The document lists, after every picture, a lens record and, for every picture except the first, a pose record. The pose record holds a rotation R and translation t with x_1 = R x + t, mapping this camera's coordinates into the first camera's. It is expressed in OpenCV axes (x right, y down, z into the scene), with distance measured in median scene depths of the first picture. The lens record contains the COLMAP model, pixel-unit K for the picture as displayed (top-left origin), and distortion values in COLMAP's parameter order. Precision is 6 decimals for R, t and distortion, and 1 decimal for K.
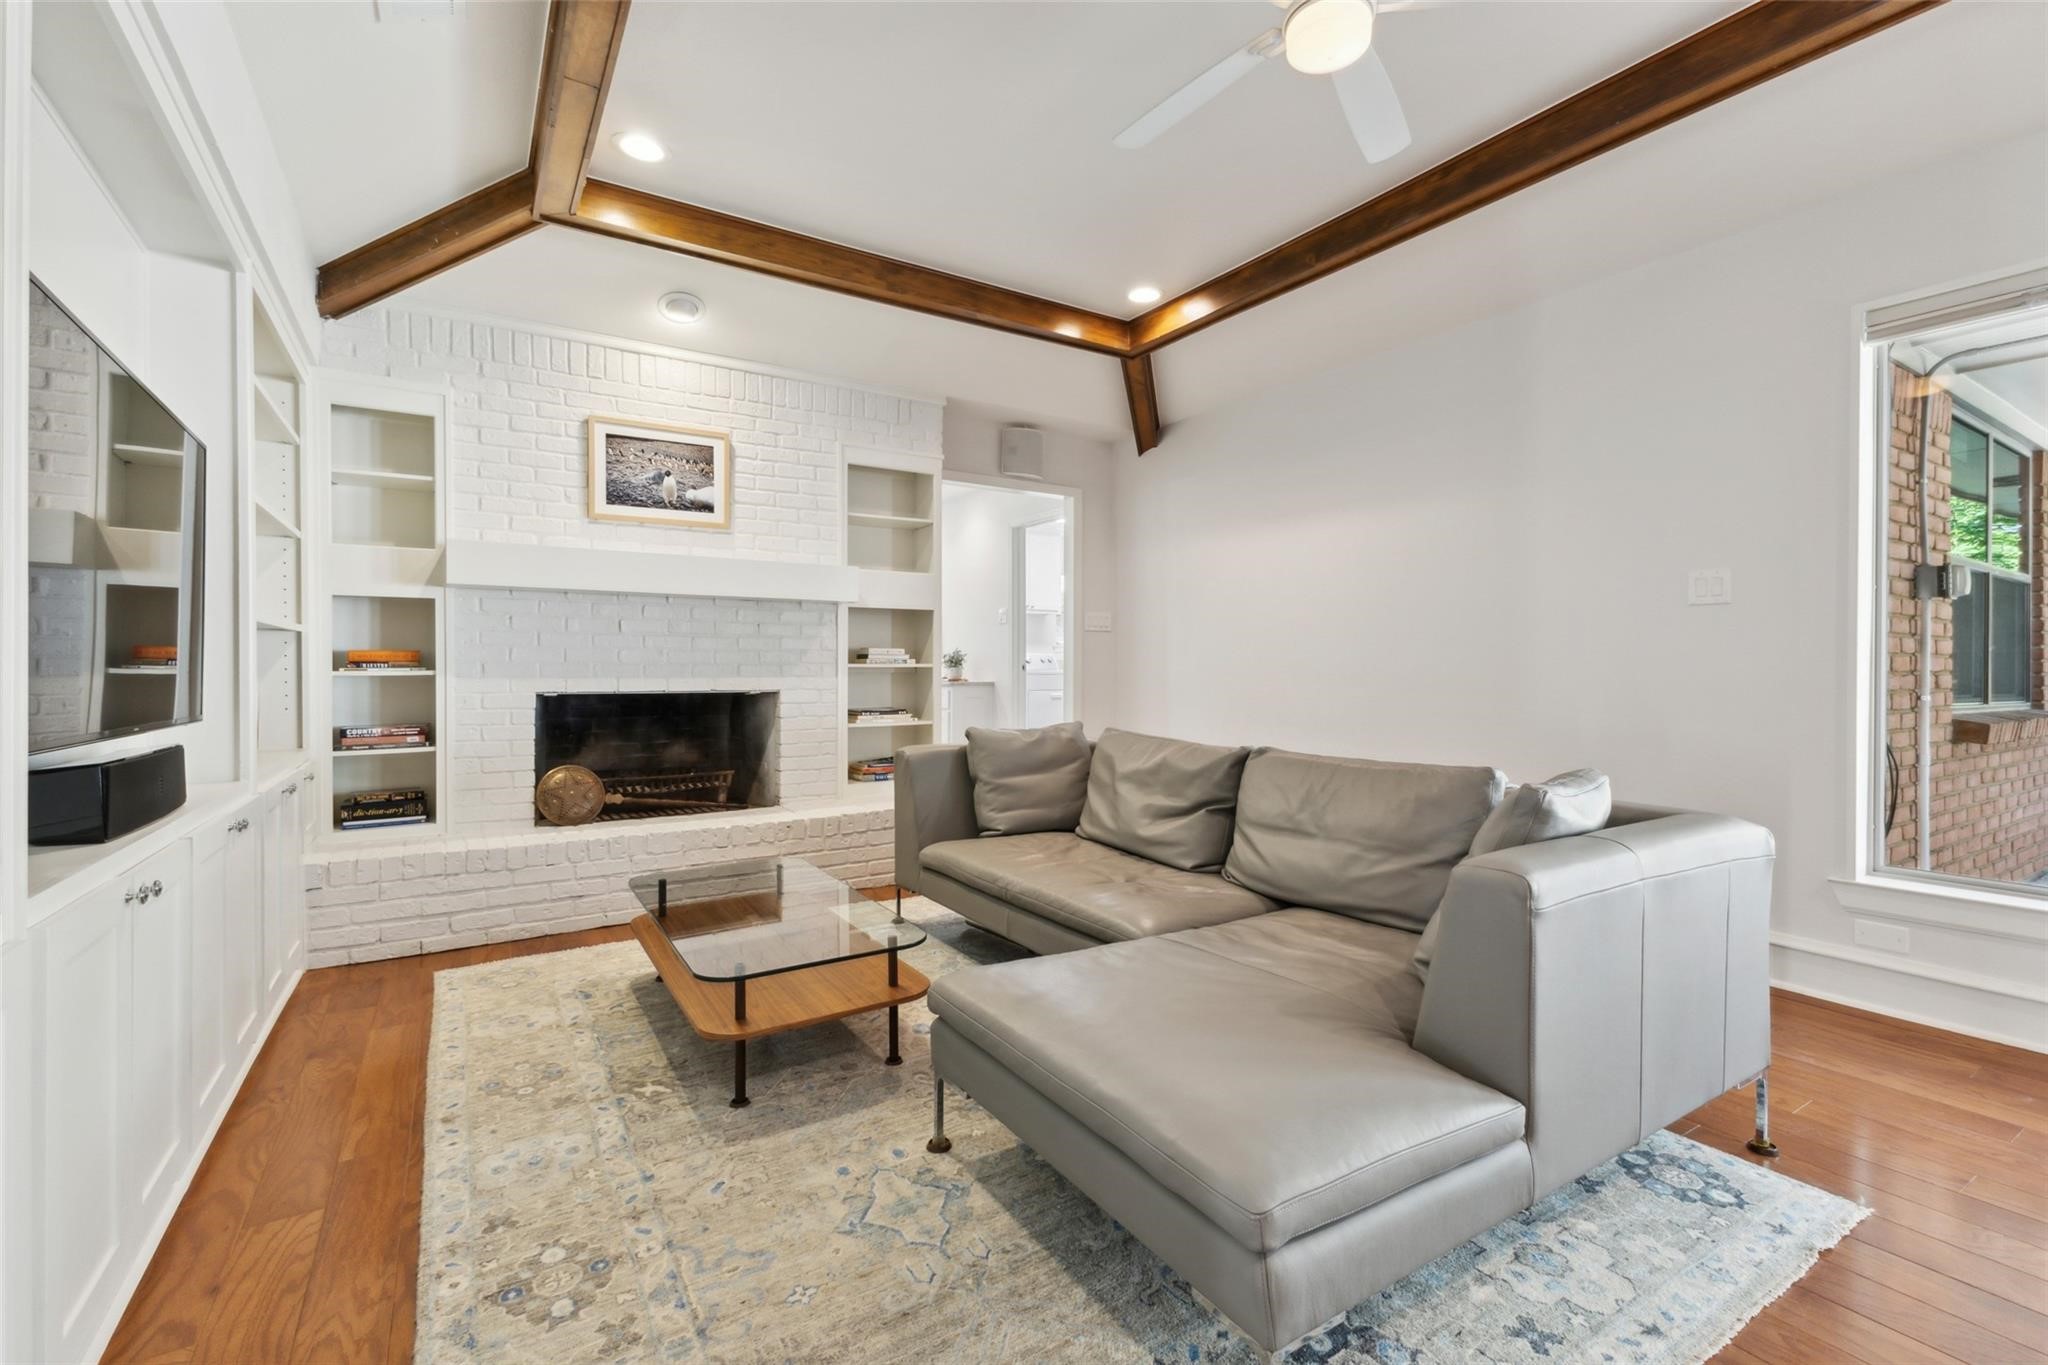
lens RADIAL K [[895.0, 0, 1029.7], [0, 895.0, 674.8], [0, 0, 1]] dist [0.008696, -0.000114]
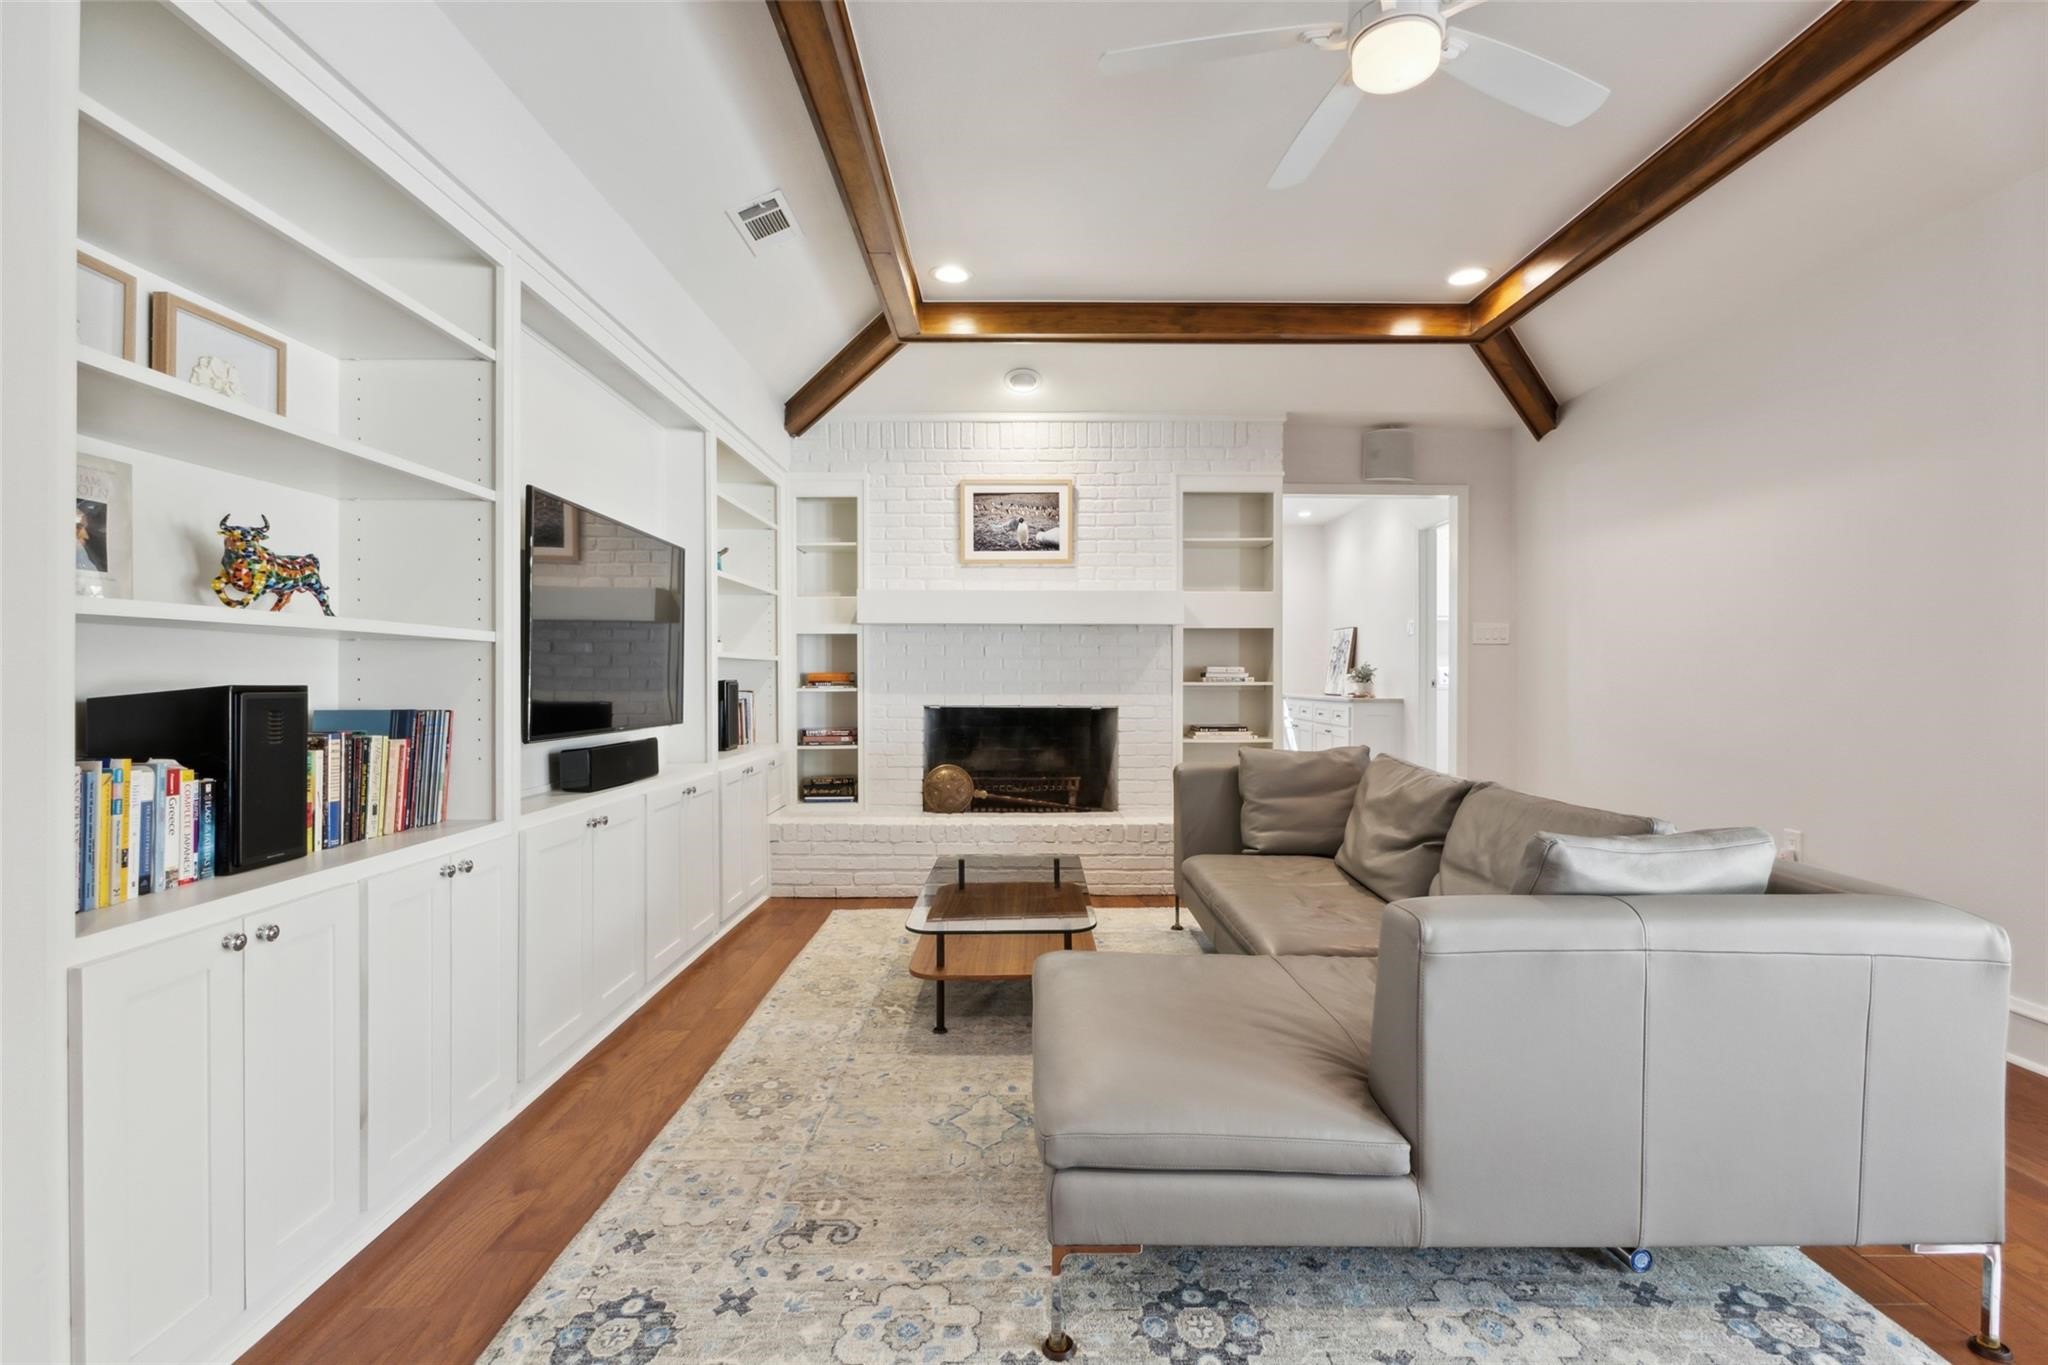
lens RADIAL K [[945.8, 0, 1024.0], [0, 945.8, 682.5], [0, 0, 1]] dist [-0.004069, -0.000493]
pose [[0.844298, 0.004223, -0.535857, 0.295372], [-0.005122, 0.999987, -0.000190, -0.013483], [0.535849, 0.002905, 0.844309, -0.048210]]
